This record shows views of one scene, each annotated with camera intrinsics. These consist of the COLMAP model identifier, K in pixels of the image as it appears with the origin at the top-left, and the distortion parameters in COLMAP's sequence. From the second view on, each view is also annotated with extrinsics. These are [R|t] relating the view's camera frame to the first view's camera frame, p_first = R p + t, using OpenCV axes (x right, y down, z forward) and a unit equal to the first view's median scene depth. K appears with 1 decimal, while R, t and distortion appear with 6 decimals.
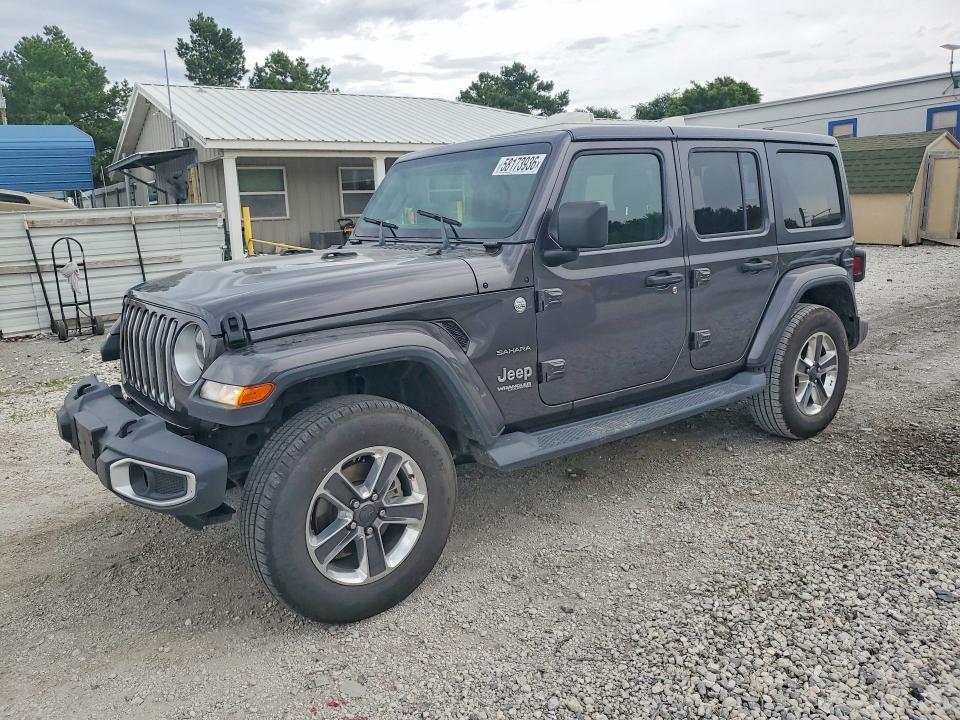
lens RADIAL K [[759.8, 0, 472.3], [0, 759.8, 353.4], [0, 0, 1]] dist [-0.006260, -0.008113]
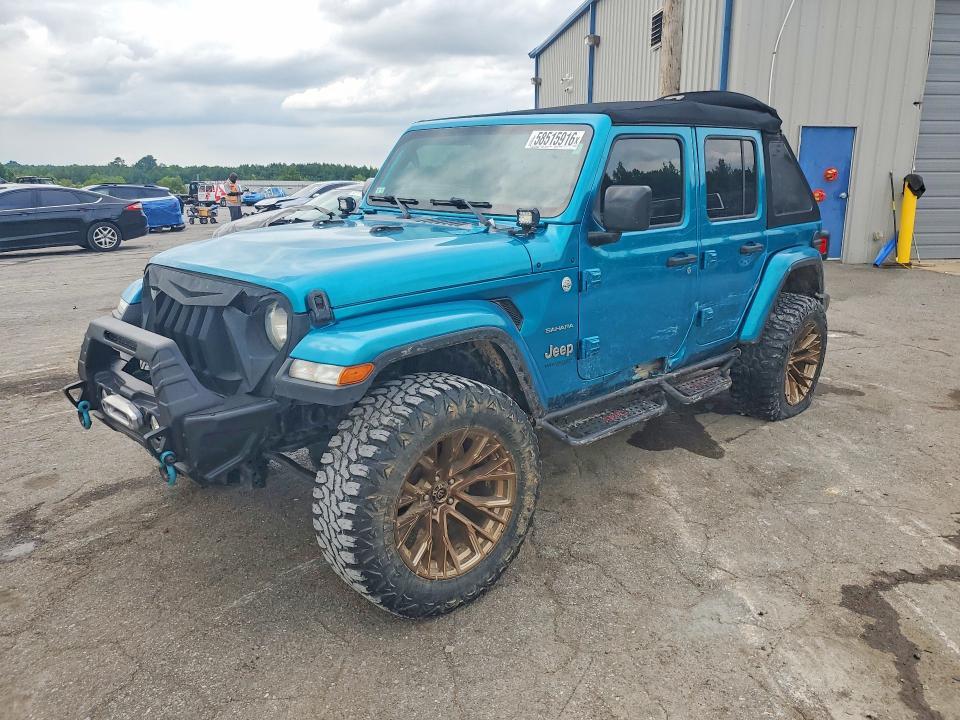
lens RADIAL K [[759.8, 0, 482.3], [0, 759.8, 353.4], [0, 0, 1]] dist [-0.006260, -0.008113]
pose [[0.990269, 0.004678, 0.139084, -0.187718], [-0.011021, 0.998932, 0.044865, -0.014360], [-0.138726, -0.045962, 0.989264, -0.009308]]
